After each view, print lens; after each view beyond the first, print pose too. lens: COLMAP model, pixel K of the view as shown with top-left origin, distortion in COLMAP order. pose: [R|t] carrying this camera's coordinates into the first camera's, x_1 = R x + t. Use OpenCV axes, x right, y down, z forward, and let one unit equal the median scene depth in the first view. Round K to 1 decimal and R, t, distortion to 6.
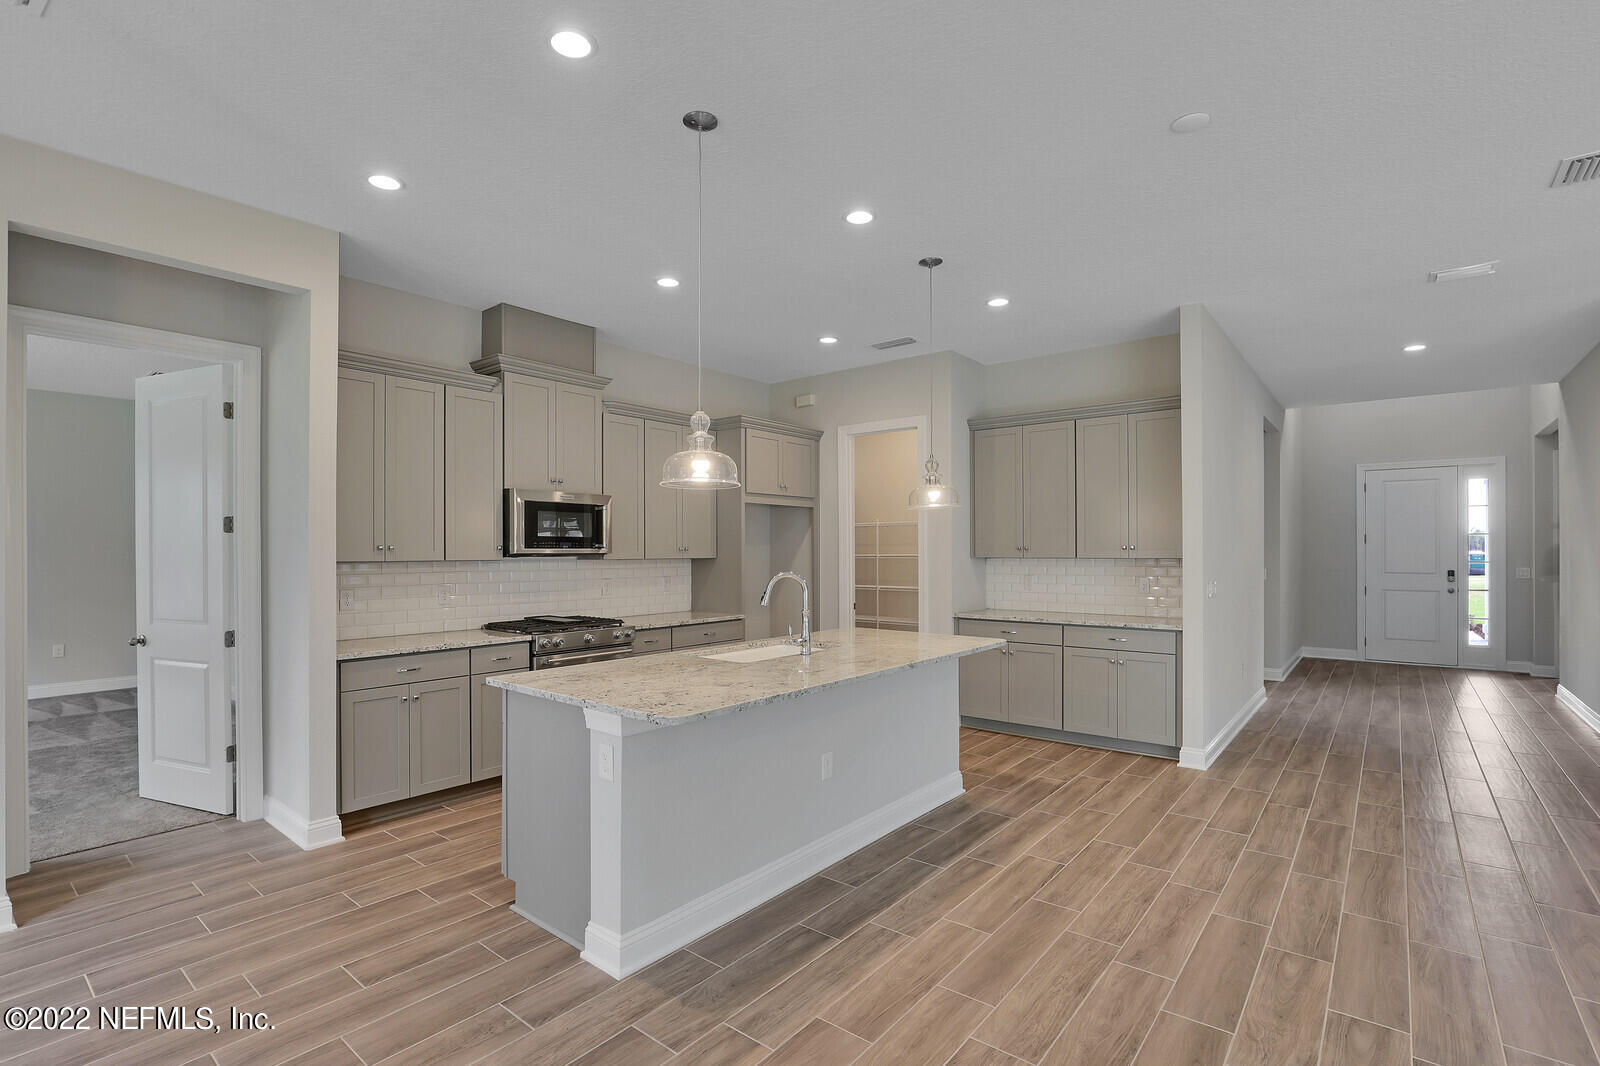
lens RADIAL K [[739.3, 0, 808.6], [0, 739.3, 547.8], [0, 0, 1]] dist [-0.030020, 0.006311]
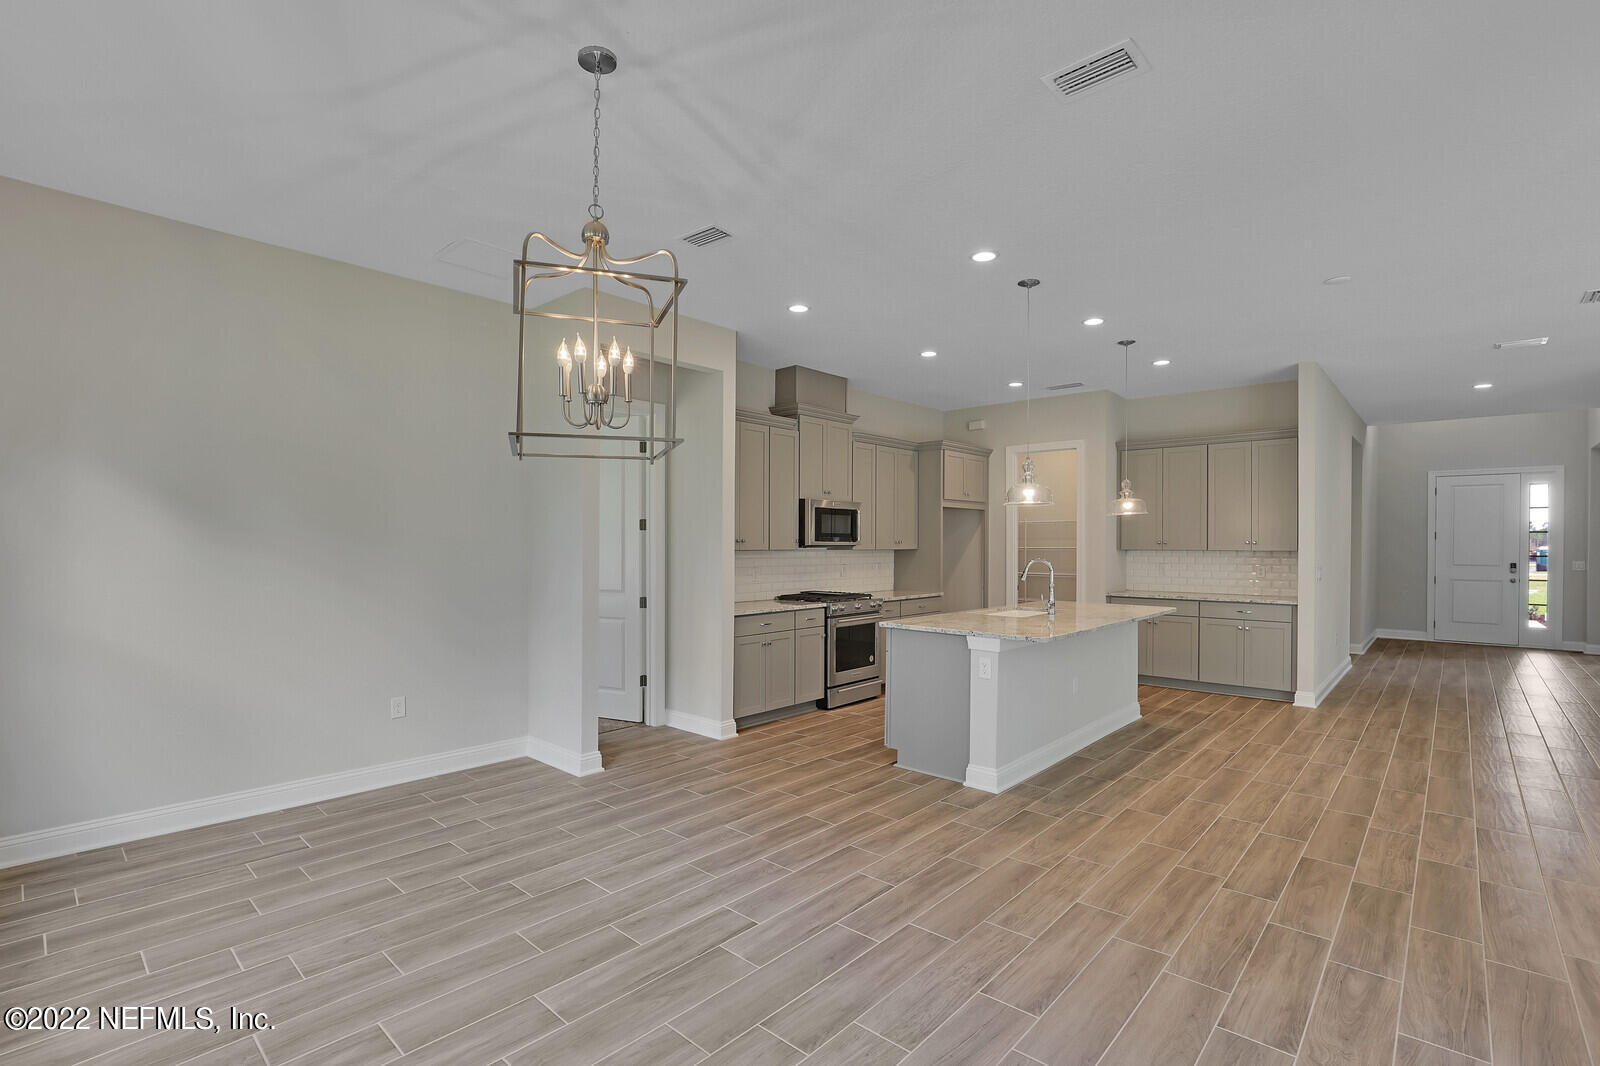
lens RADIAL K [[739.3, 0, 799.2], [0, 739.3, 543.8], [0, 0, 1]] dist [-0.030020, 0.006311]
pose [[0.998174, 0.003757, -0.060288, -0.389646], [-0.003450, 0.999981, 0.005188, -0.002609], [0.060306, -0.004970, 0.998168, -0.470918]]
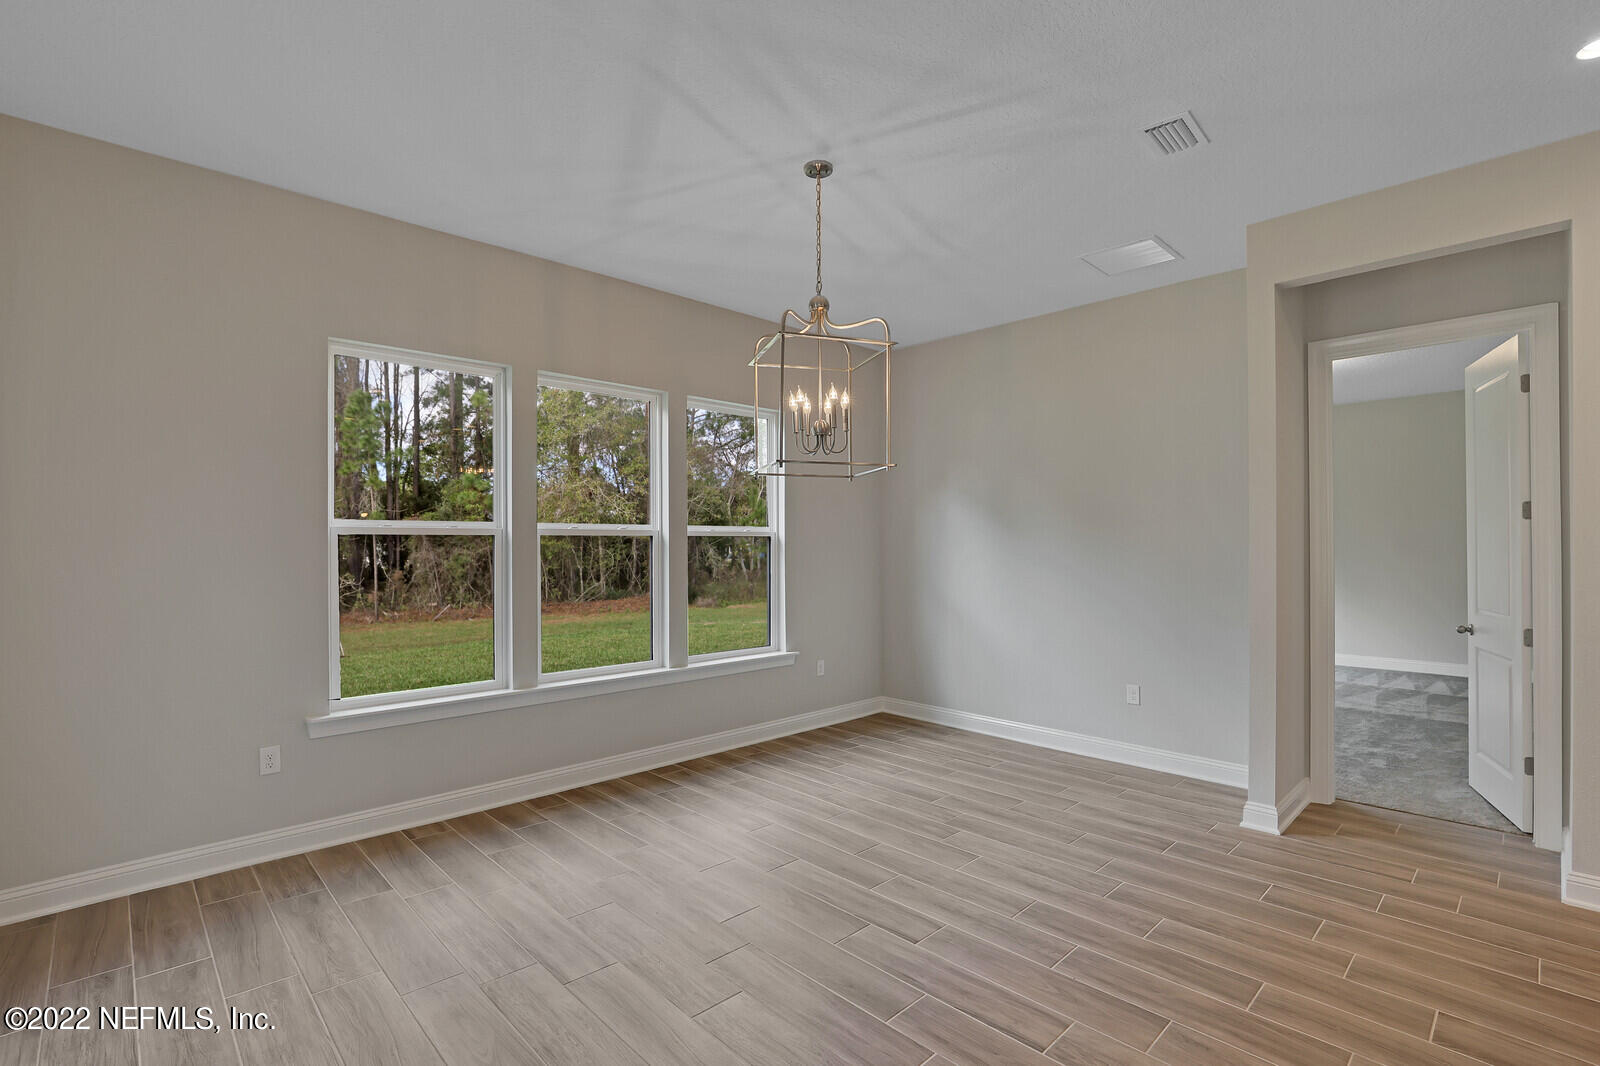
lens RADIAL K [[739.3, 0, 785.2], [0, 739.3, 546.7], [0, 0, 1]] dist [-0.030020, 0.006311]
pose [[-0.143337, 0.007064, -0.989649, 0.213968], [0.009301, 0.999940, 0.005790, -0.000784], [0.989630, -0.008375, -0.143394, 0.219943]]
